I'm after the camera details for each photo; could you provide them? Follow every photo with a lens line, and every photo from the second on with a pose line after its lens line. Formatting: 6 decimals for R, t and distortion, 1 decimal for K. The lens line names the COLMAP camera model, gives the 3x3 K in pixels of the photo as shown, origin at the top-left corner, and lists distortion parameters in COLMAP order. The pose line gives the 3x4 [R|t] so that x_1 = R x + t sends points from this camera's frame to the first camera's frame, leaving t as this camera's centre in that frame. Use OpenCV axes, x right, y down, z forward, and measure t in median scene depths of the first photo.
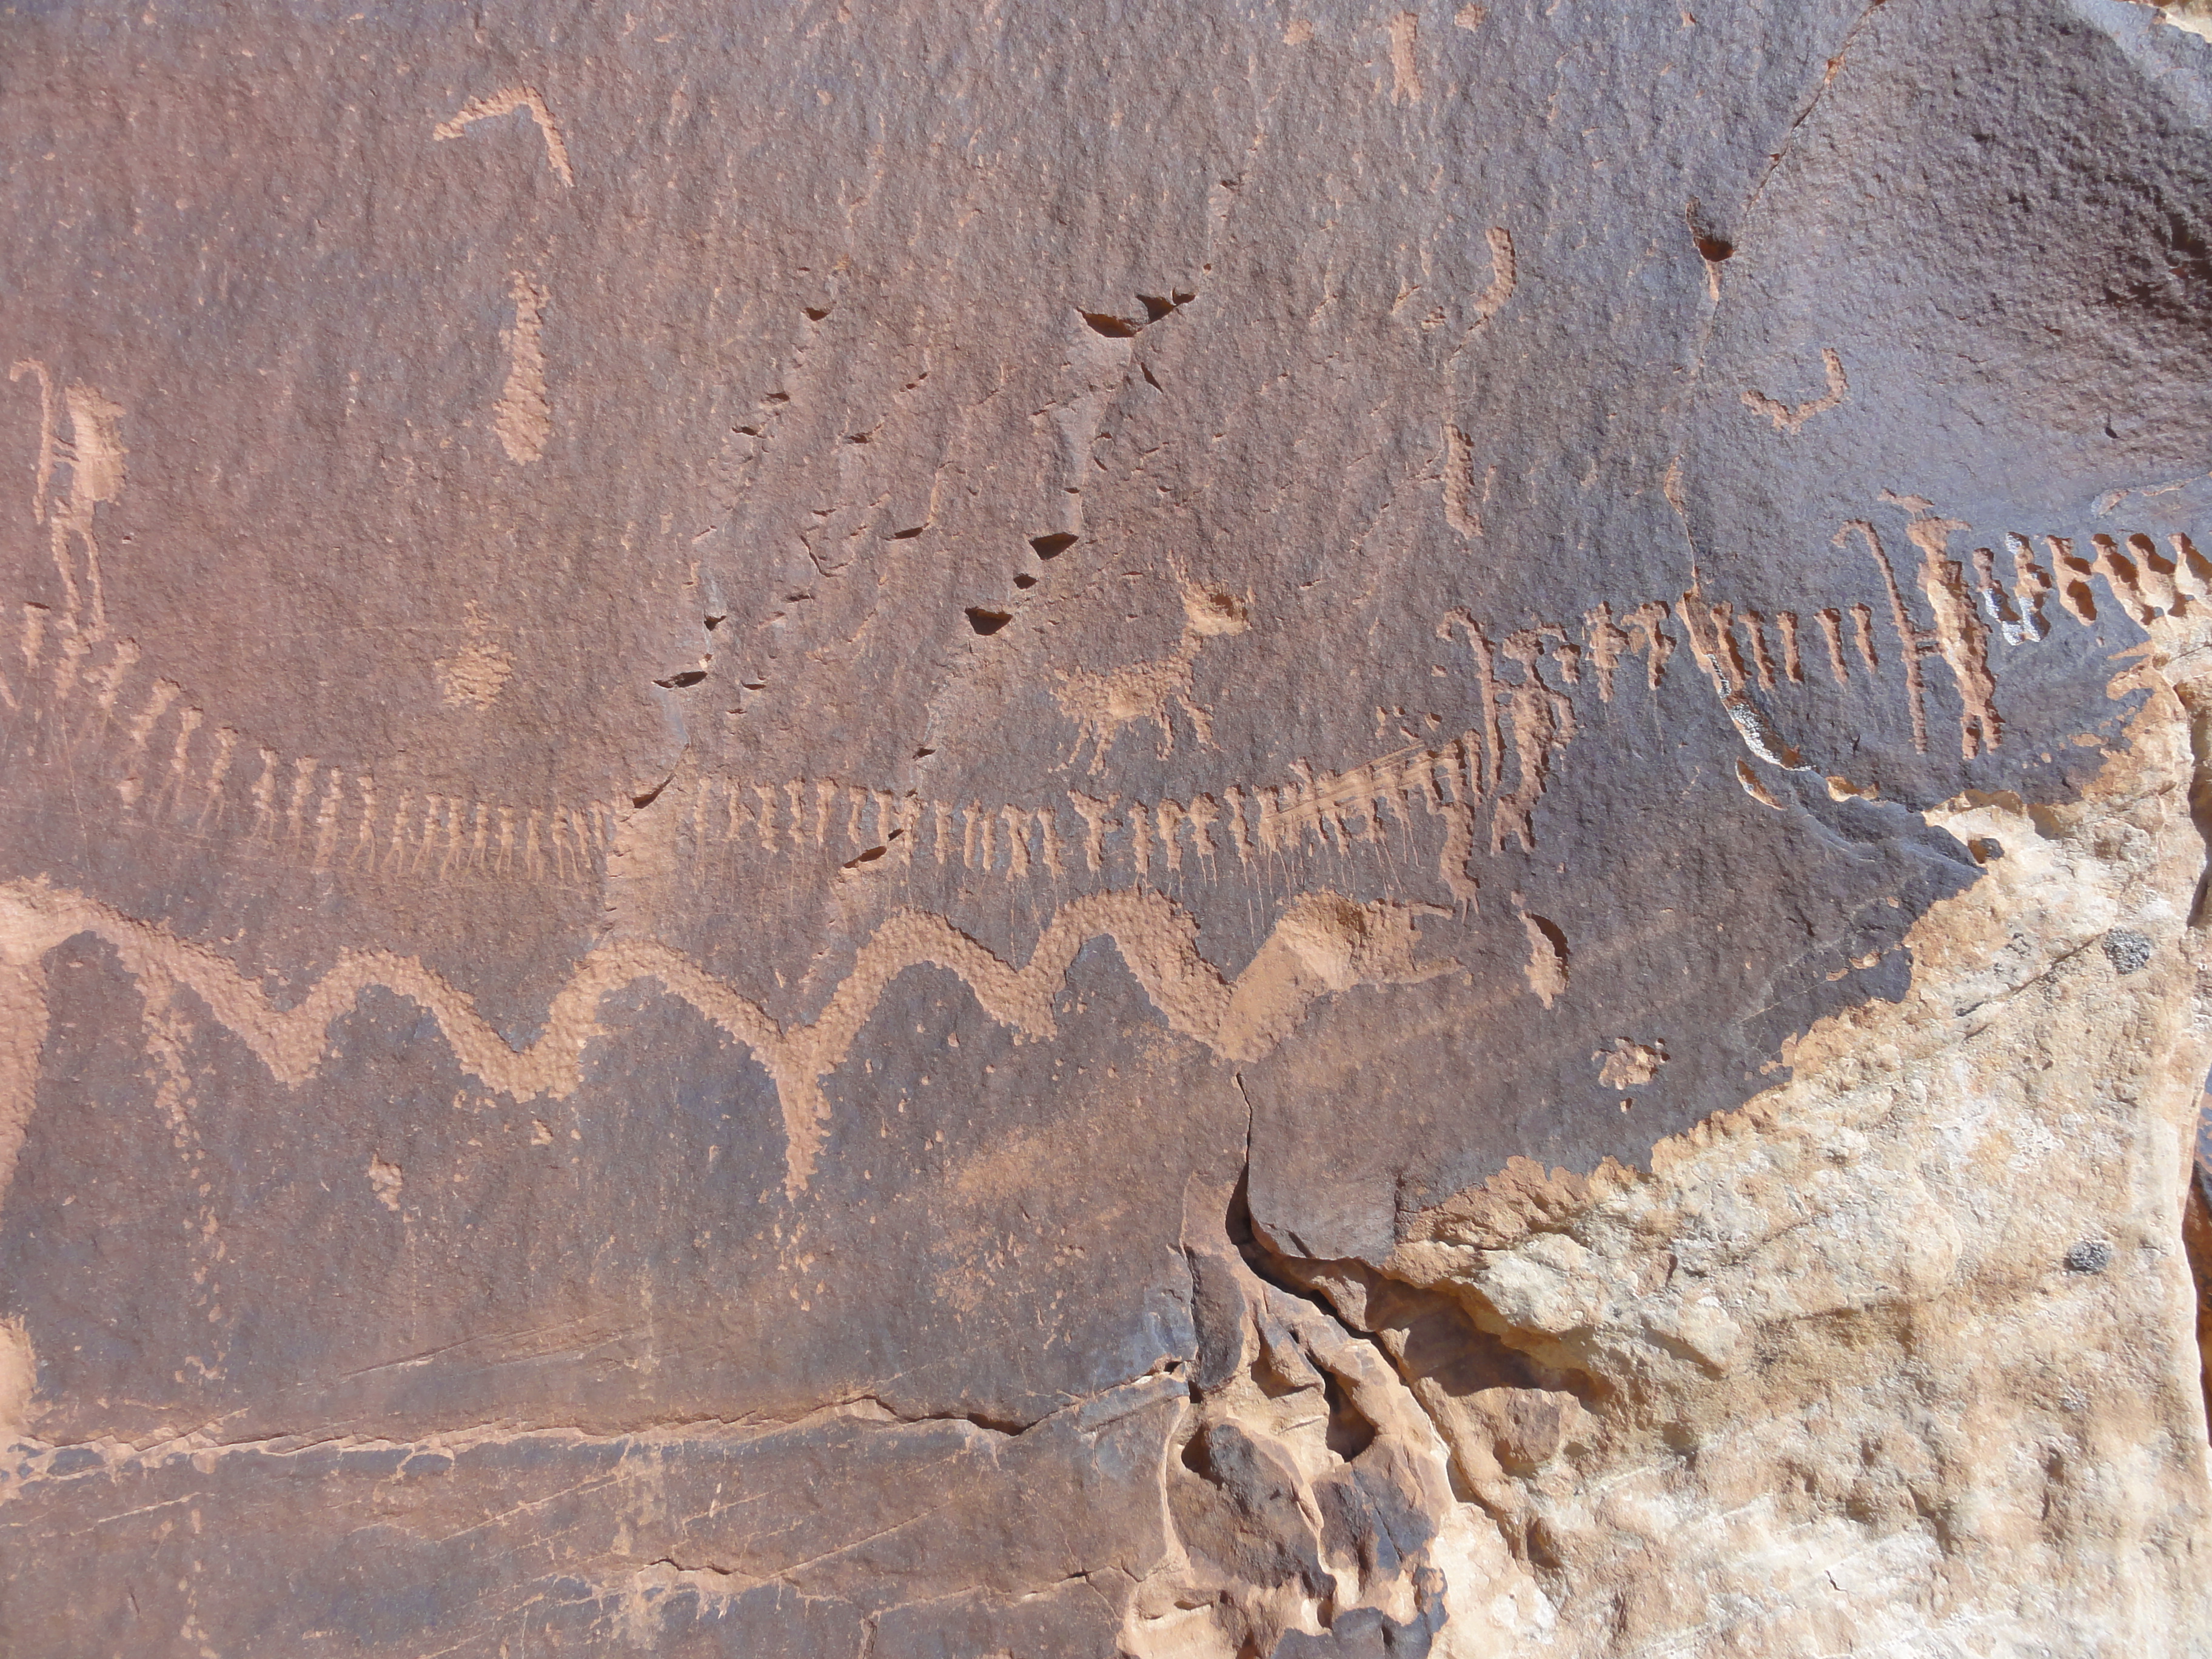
lens RADIAL K [[1550.7, 0, 1106.0], [0, 1550.7, 829.5], [0, 0, 1]] dist [-0.000648, 0.003792]
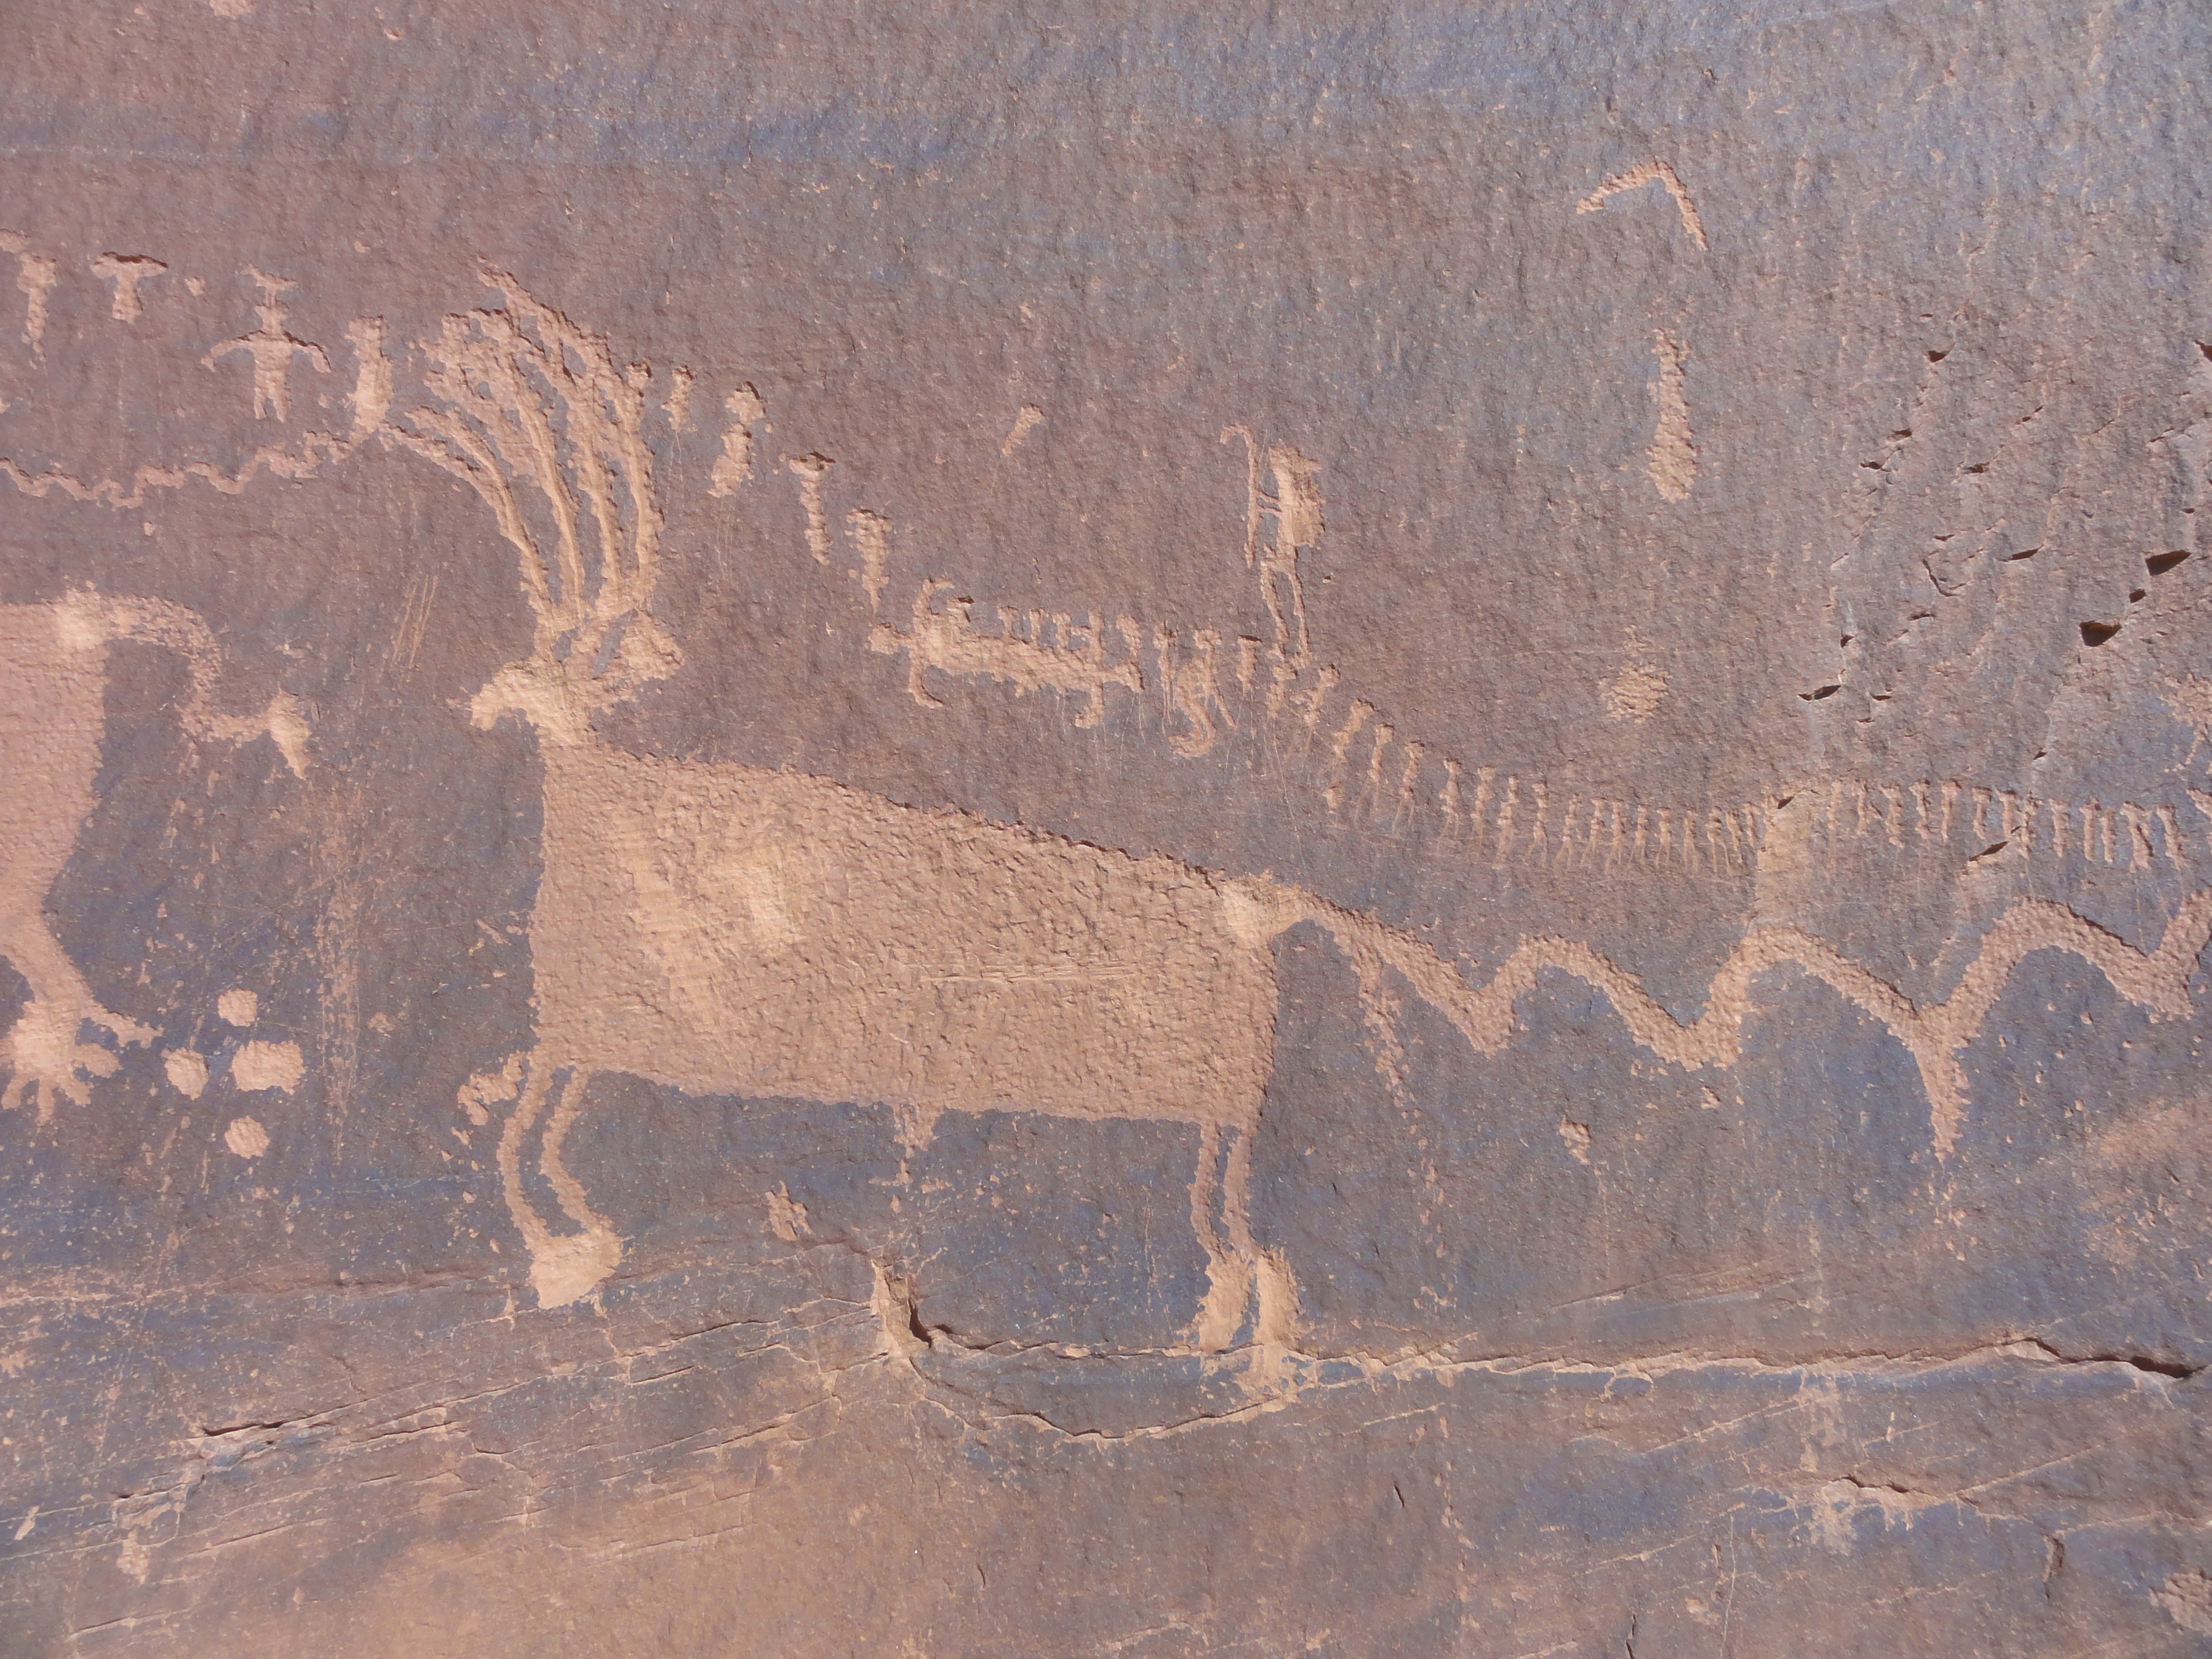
lens RADIAL K [[1550.7, 0, 1106.0], [0, 1550.7, 829.5], [0, 0, 1]] dist [-0.000648, 0.003792]
pose [[0.994084, -0.006818, -0.108401, -0.667718], [0.008777, 0.999806, 0.017607, -0.023027], [0.108260, -0.018455, 0.993951, -0.162577]]
